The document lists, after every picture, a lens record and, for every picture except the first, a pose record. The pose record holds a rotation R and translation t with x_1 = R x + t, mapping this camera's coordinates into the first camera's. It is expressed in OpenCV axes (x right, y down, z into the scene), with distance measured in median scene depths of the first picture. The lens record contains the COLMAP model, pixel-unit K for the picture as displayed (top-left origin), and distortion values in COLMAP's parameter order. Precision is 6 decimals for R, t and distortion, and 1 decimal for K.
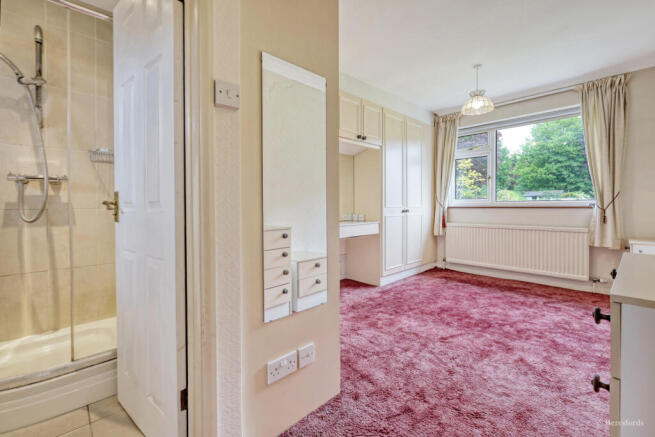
lens RADIAL K [[286.6, 0, 327.5], [0, 286.6, 218.5], [0, 0, 1]] dist [-0.000543, -0.000290]
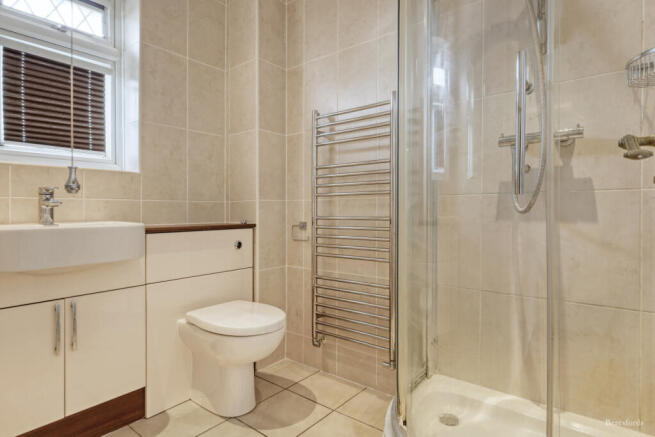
lens RADIAL K [[358.4, 0, 327.5], [0, 358.4, 218.5], [0, 0, 1]] dist [-0.000895, 0.000140]
pose [[0.116988, 0.017326, -0.992982, -0.314057], [-0.032021, 0.999394, 0.013665, 0.026925], [0.992617, 0.030198, 0.117472, 0.471794]]
